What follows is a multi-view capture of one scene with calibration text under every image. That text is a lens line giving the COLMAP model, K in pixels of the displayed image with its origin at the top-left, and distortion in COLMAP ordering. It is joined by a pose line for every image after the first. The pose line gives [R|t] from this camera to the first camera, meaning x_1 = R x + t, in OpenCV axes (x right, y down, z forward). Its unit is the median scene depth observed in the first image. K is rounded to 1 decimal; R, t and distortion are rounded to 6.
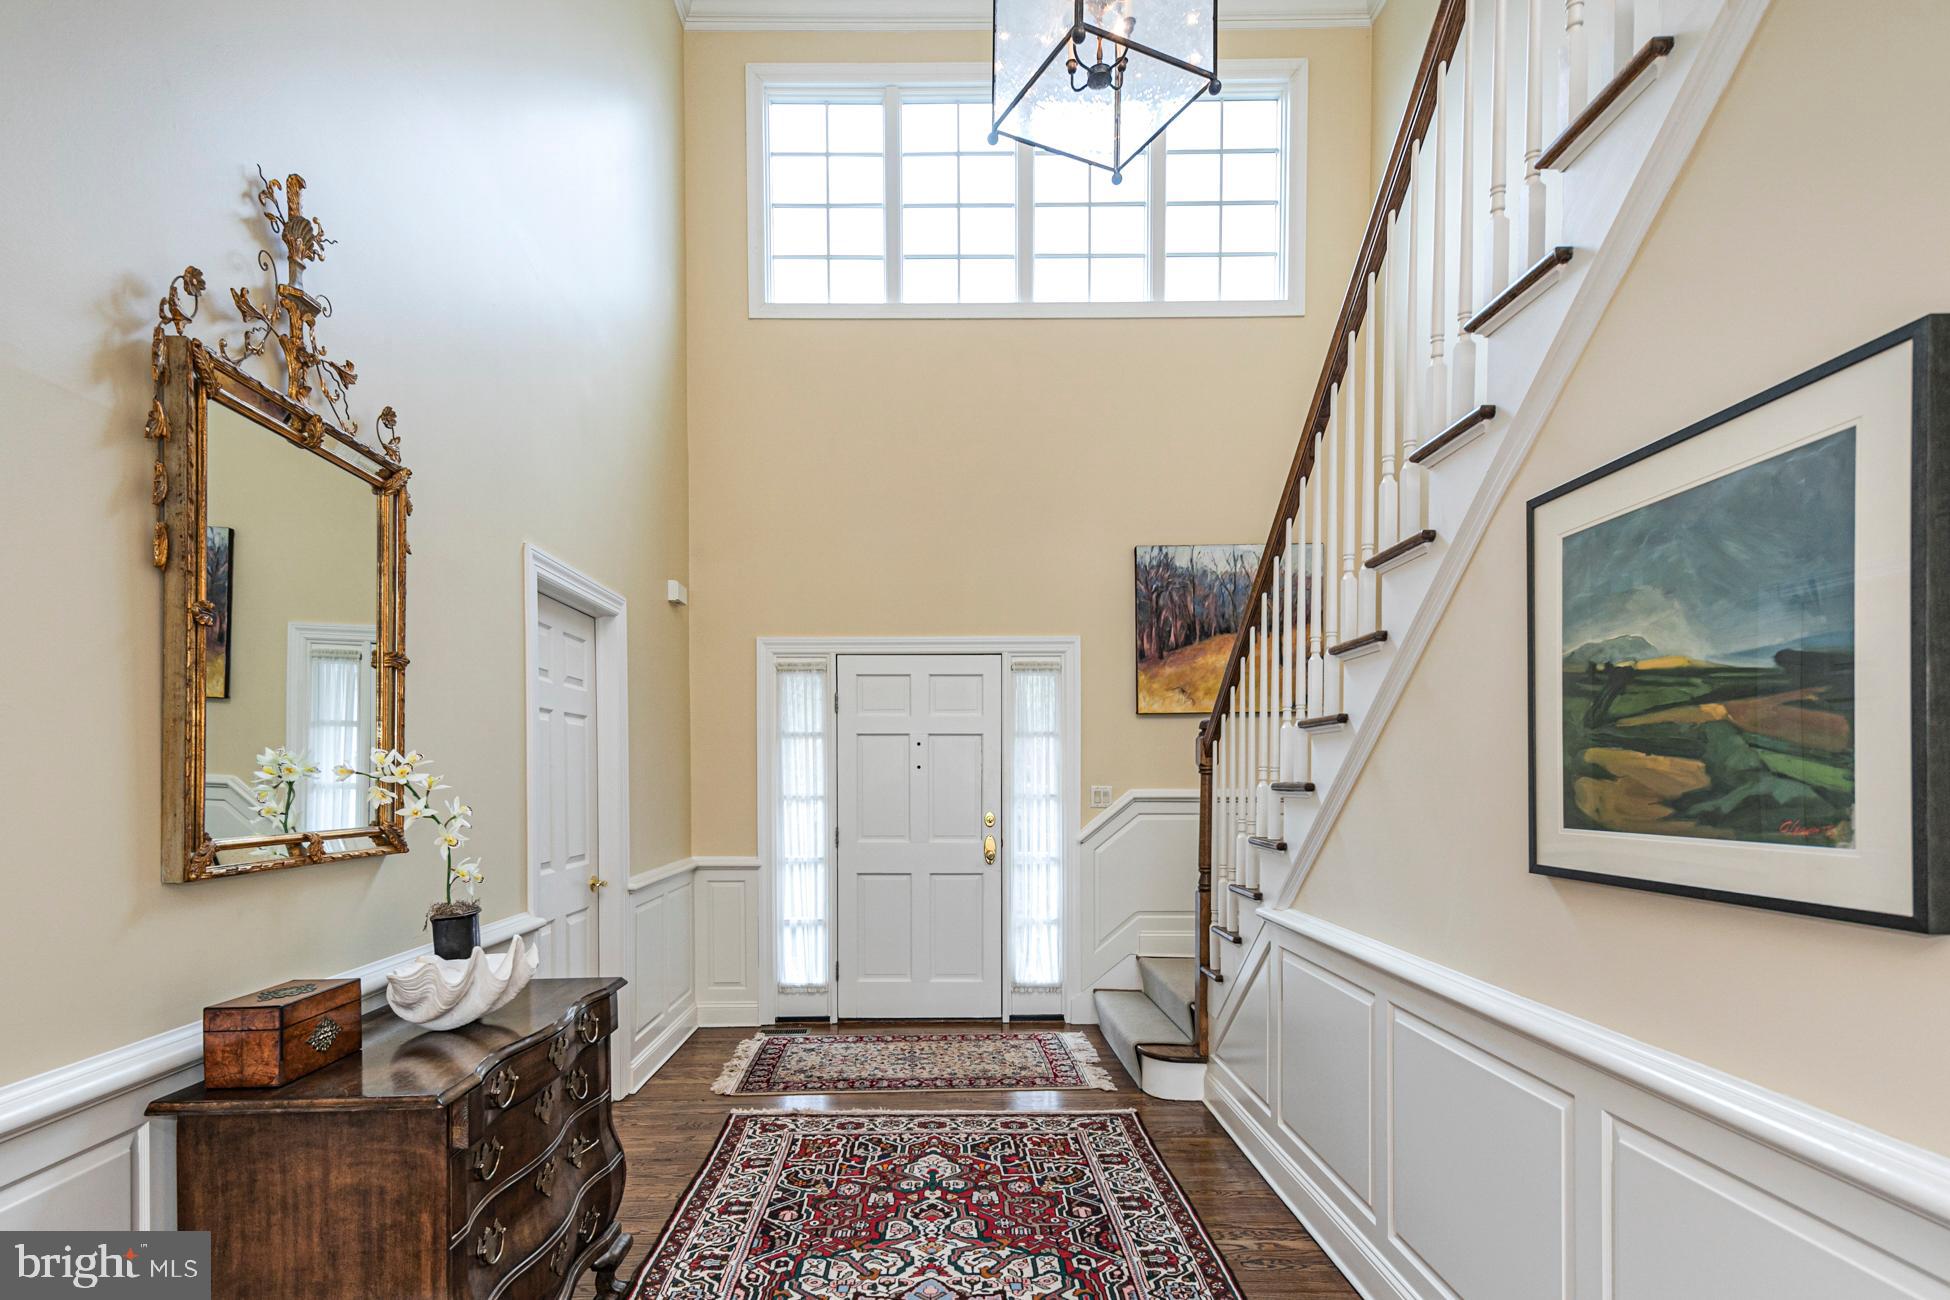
lens RADIAL K [[943.6, 0, 927.5], [0, 943.6, 789.3], [0, 0, 1]] dist [0.021255, -0.006538]
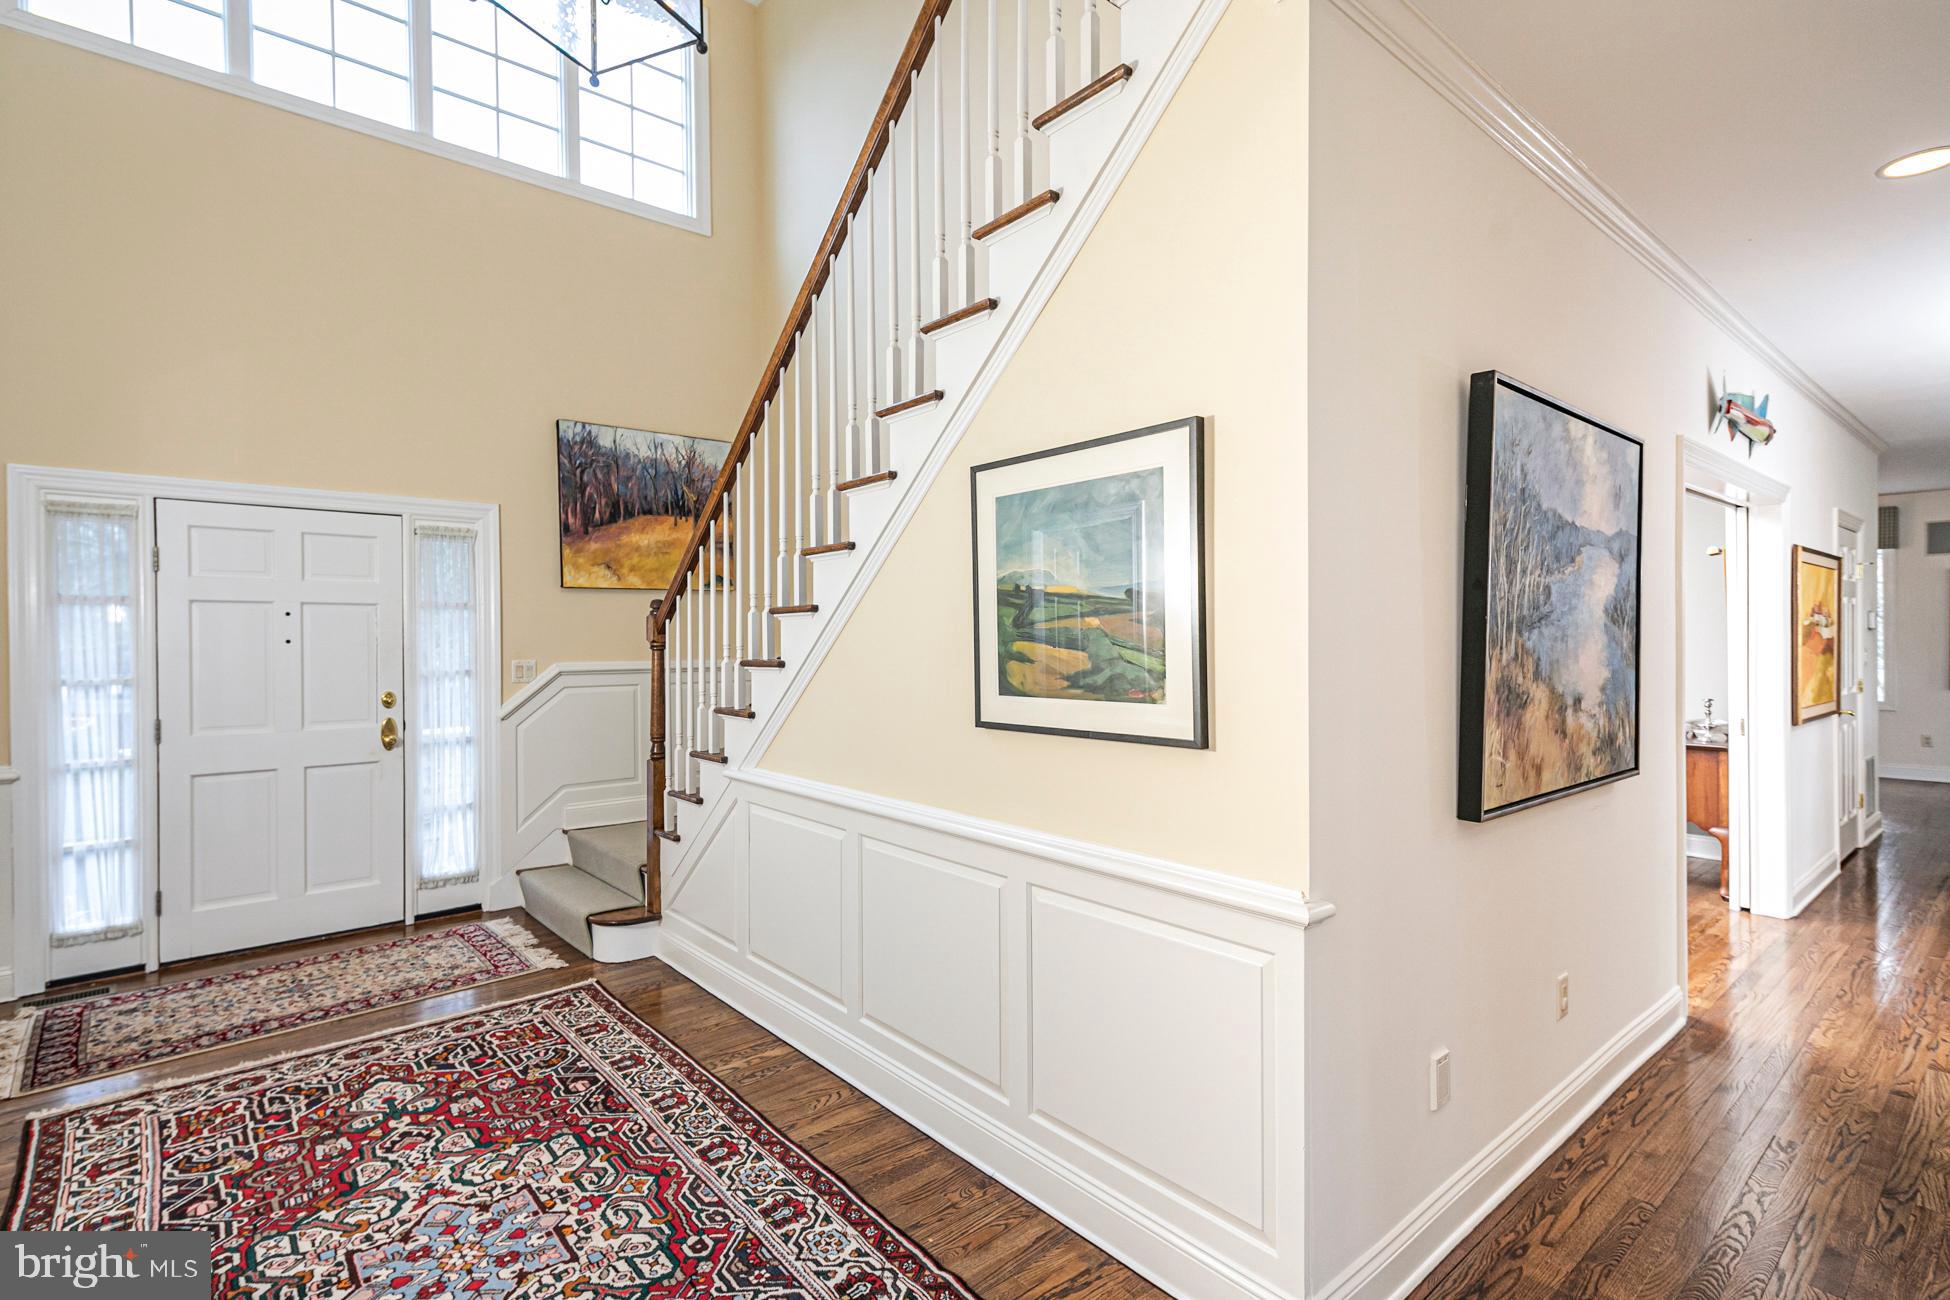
lens RADIAL K [[943.6, 0, 929.6], [0, 943.6, 641.9], [0, 0, 1]] dist [0.021255, -0.006538]
pose [[0.768134, -0.007704, 0.640243, -0.160561], [0.013313, 0.999904, -0.003940, -0.017327], [-0.640151, 0.011550, 0.768163, -0.022599]]
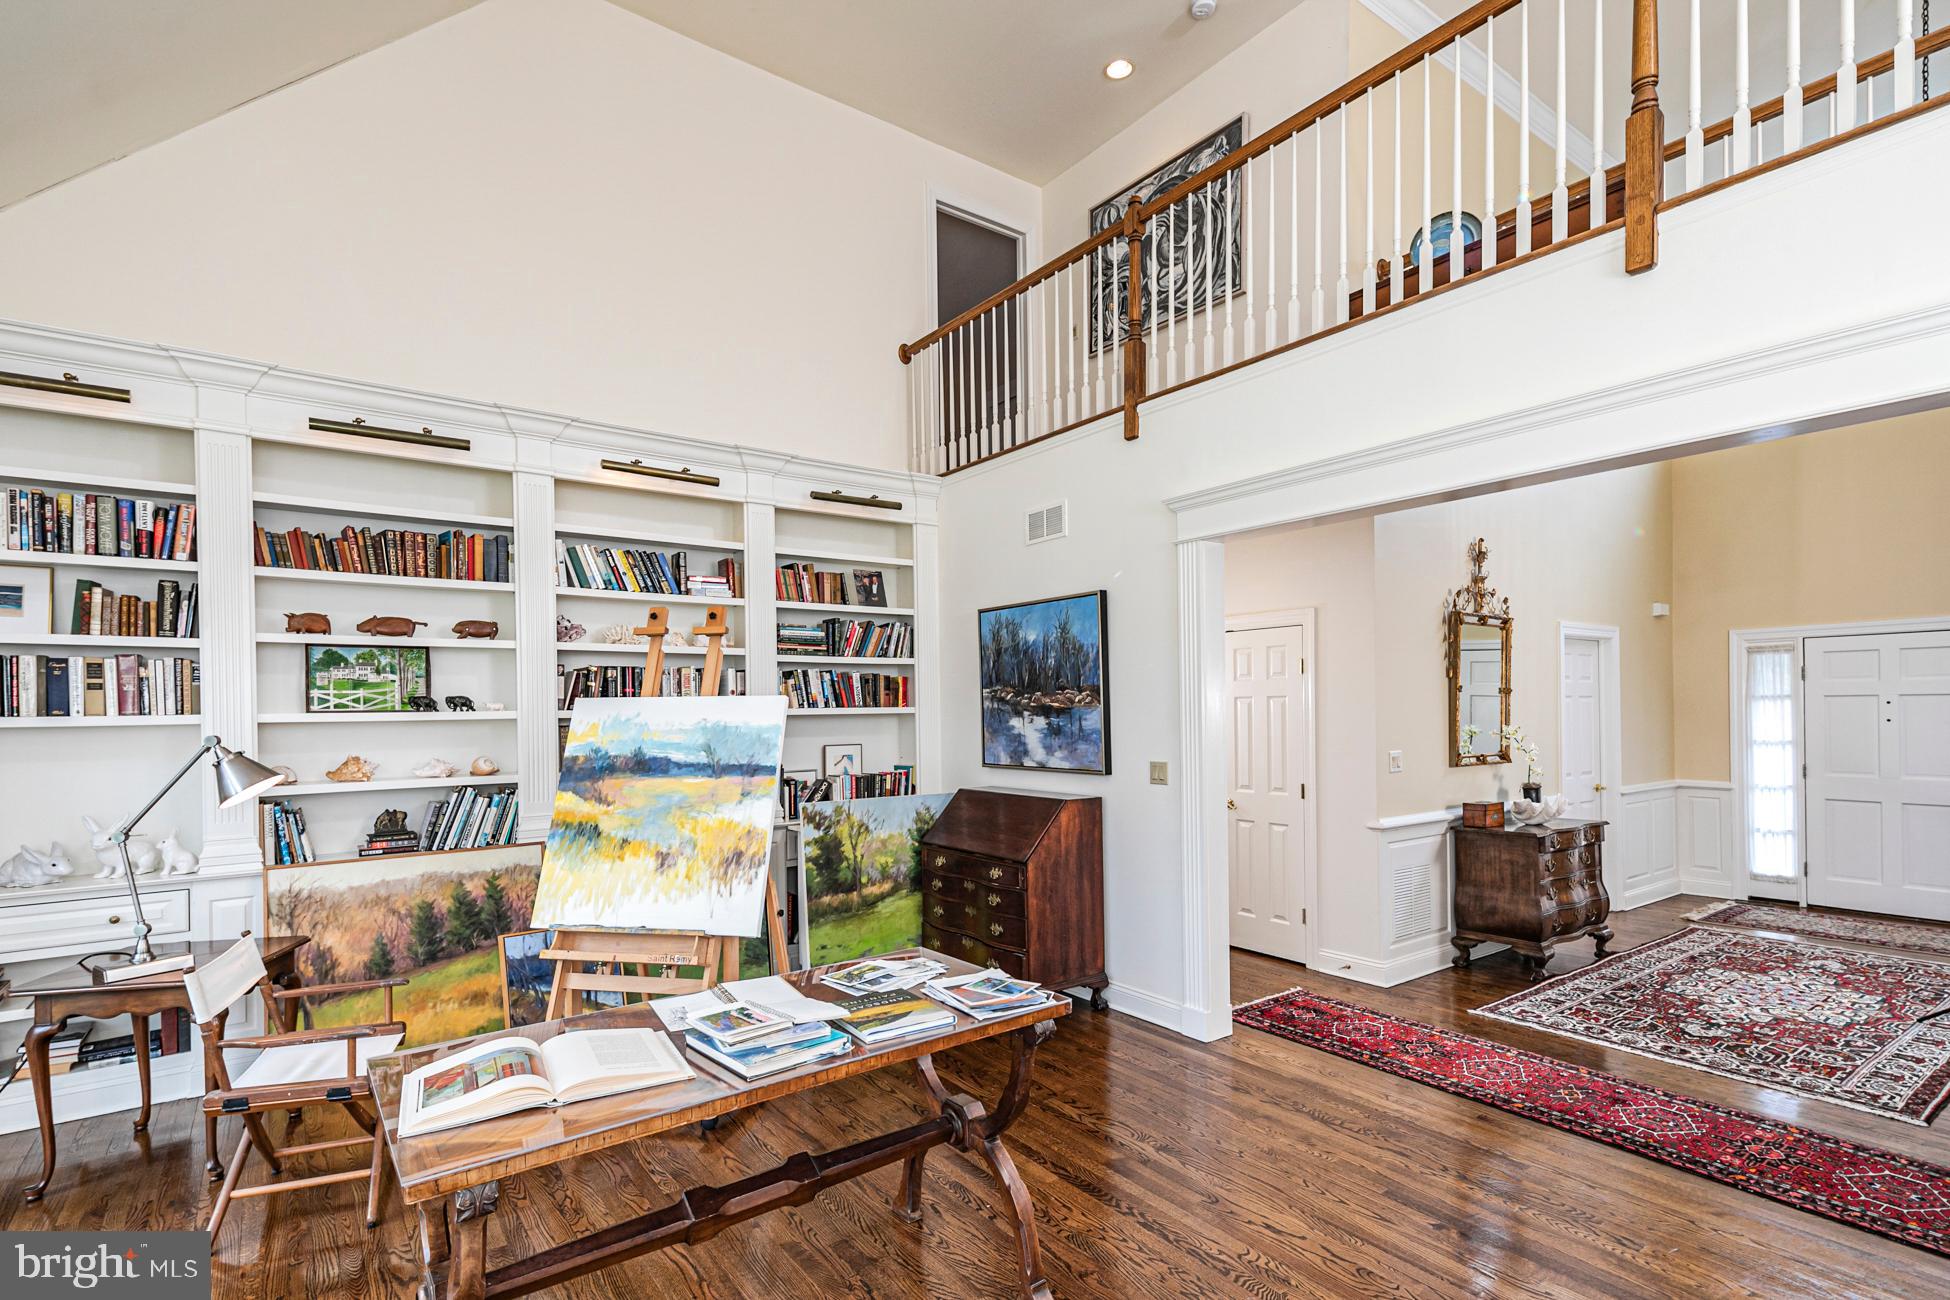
lens RADIAL K [[943.6, 0, 946.6], [0, 943.6, 705.2], [0, 0, 1]] dist [0.021255, -0.006538]
pose [[0.577982, -0.004875, -0.816035, 0.465003], [-0.002699, 0.999965, -0.007885, -0.044925], [0.816045, 0.006760, 0.577949, -1.203132]]
